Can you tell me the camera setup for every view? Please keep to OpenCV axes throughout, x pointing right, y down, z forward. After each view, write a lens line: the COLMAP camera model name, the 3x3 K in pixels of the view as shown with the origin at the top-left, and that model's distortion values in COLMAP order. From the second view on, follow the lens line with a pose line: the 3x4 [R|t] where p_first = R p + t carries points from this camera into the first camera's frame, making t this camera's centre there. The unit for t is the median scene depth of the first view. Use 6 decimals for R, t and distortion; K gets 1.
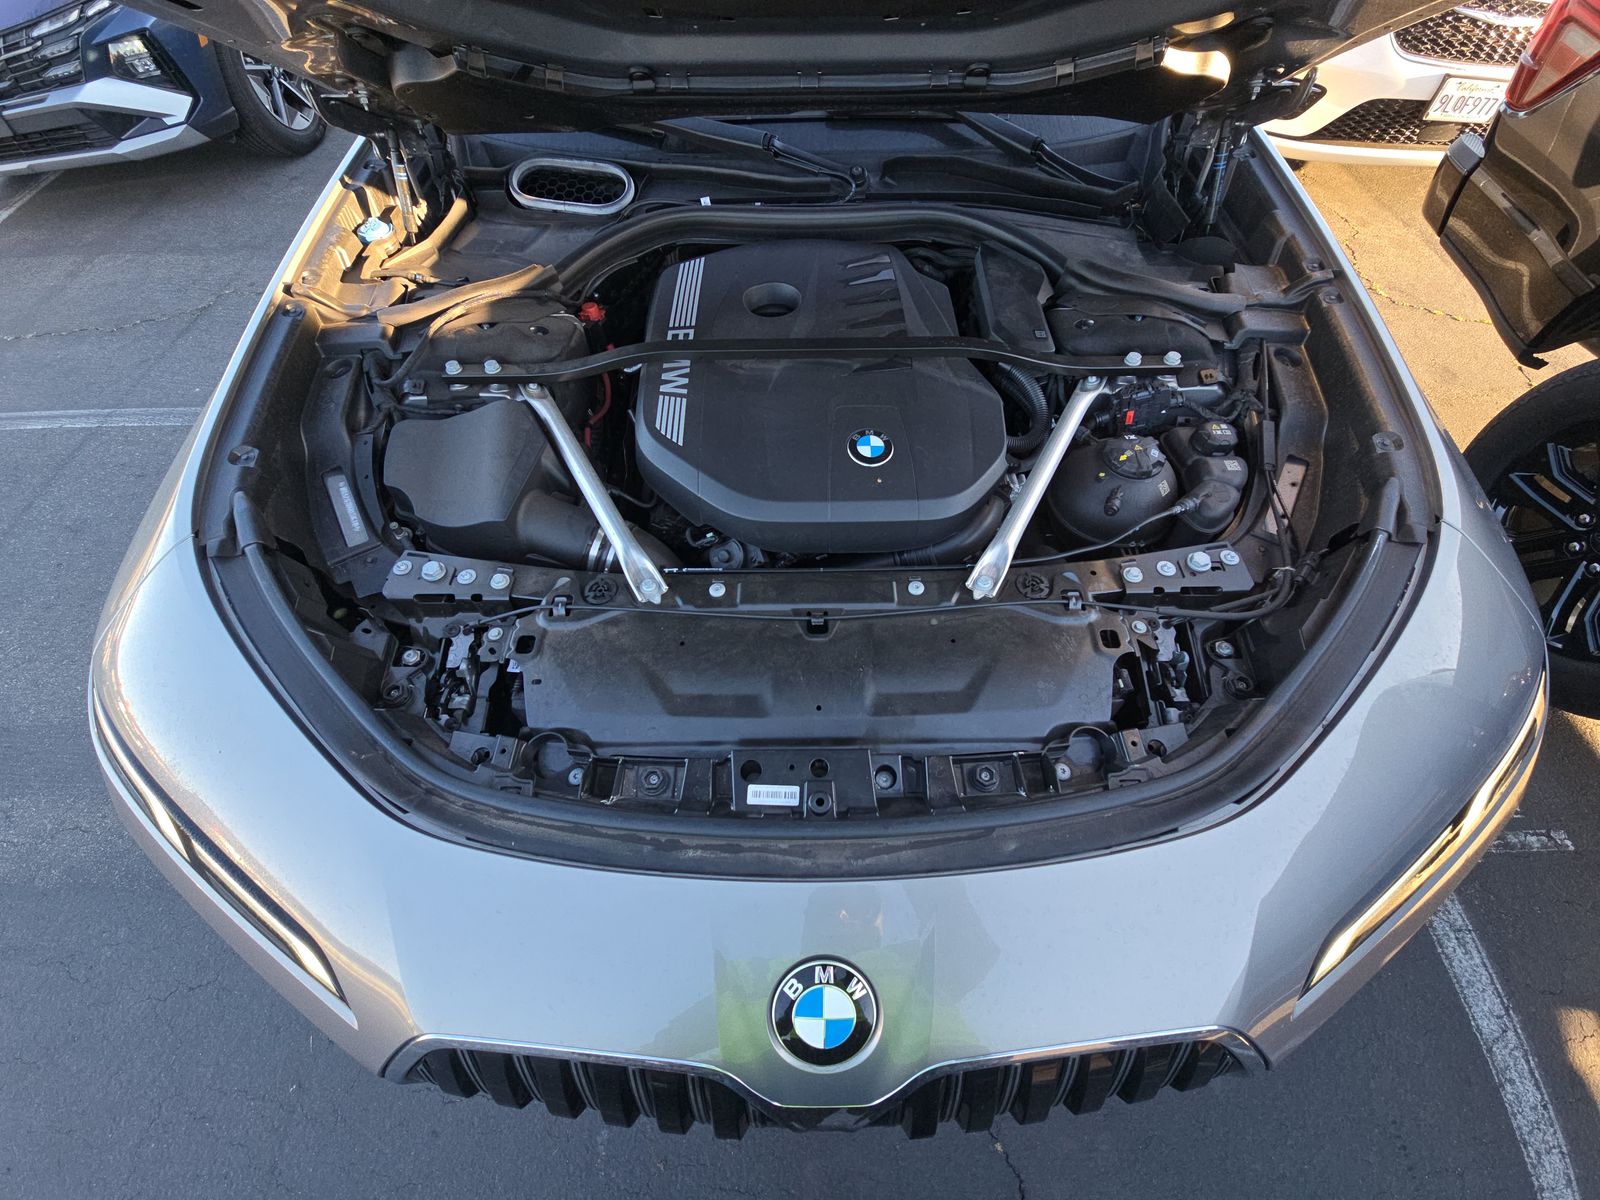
lens RADIAL K [[655.2, 0, 805.7], [0, 655.2, 598.2], [0, 0, 1]] dist [-0.005130, -0.001562]
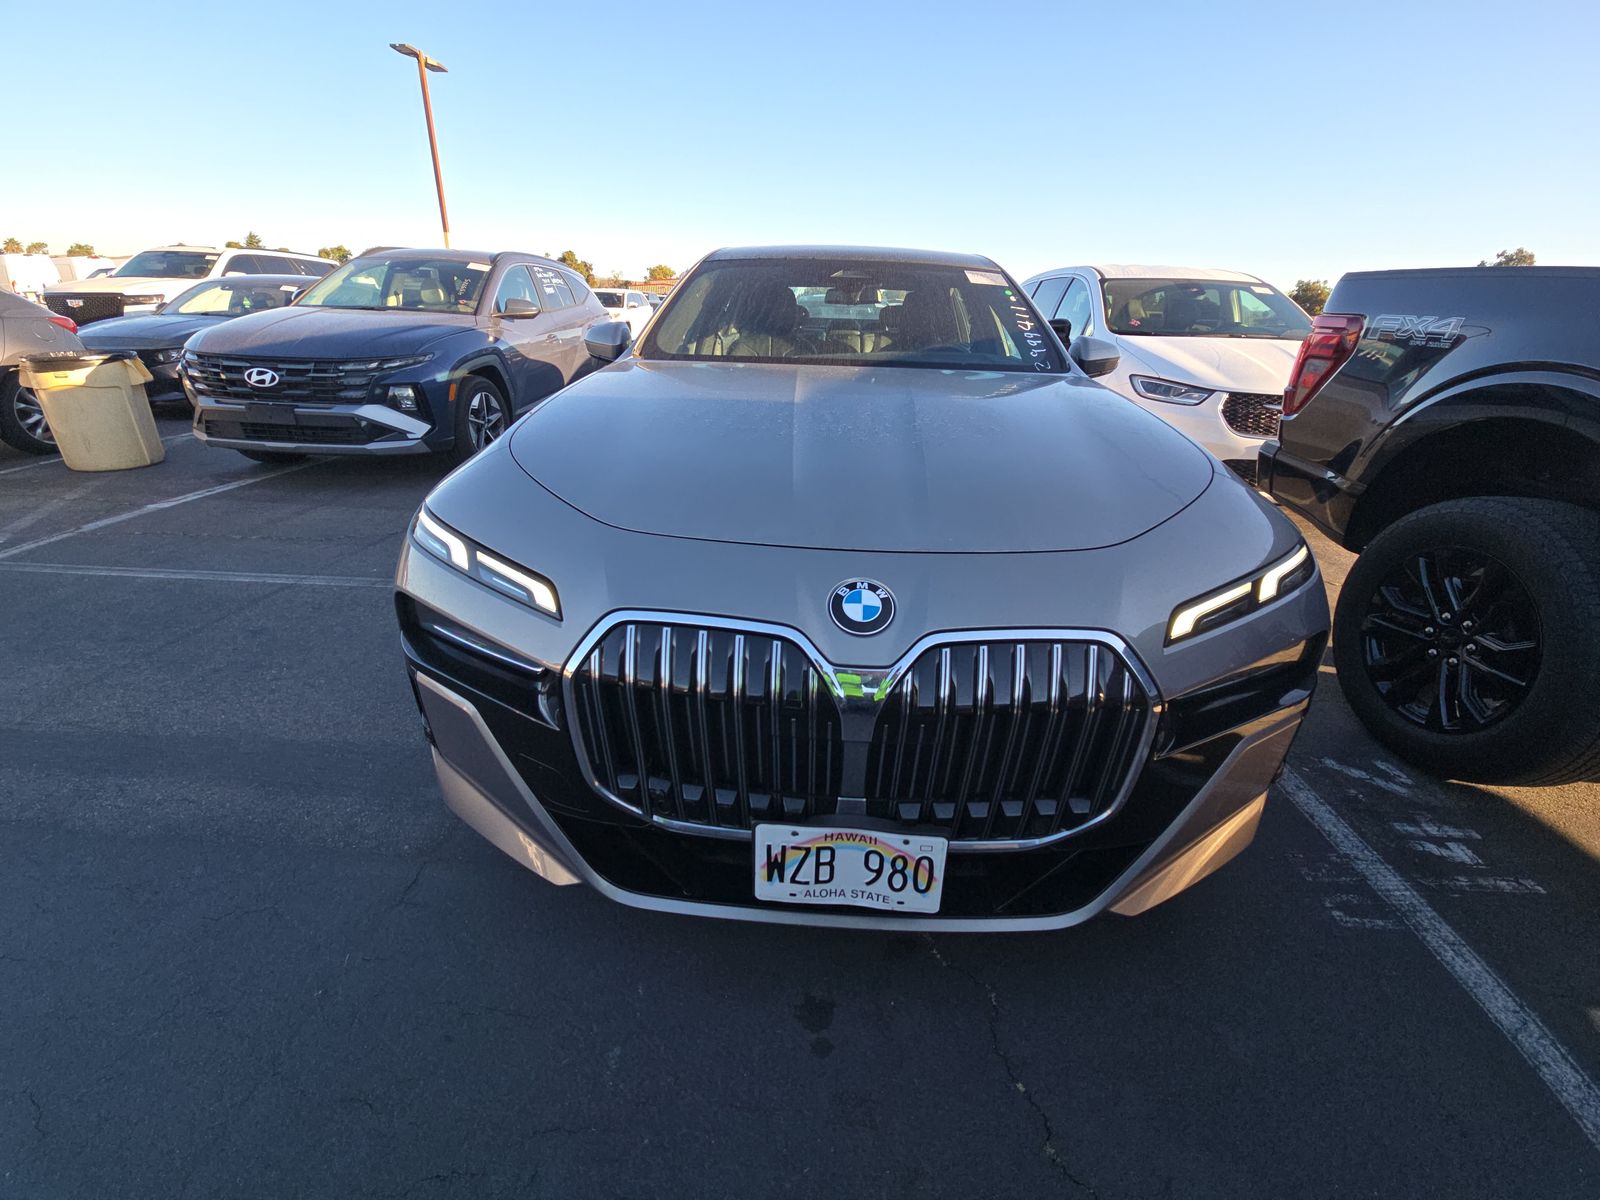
lens RADIAL K [[655.2, 0, 798.1], [0, 655.2, 595.1], [0, 0, 1]] dist [-0.005130, -0.001562]
pose [[0.997791, 0.055134, -0.037047, -0.034738], [-0.066380, 0.847910, -0.525969, 0.716016], [0.002414, 0.527266, 0.849697, -0.196599]]
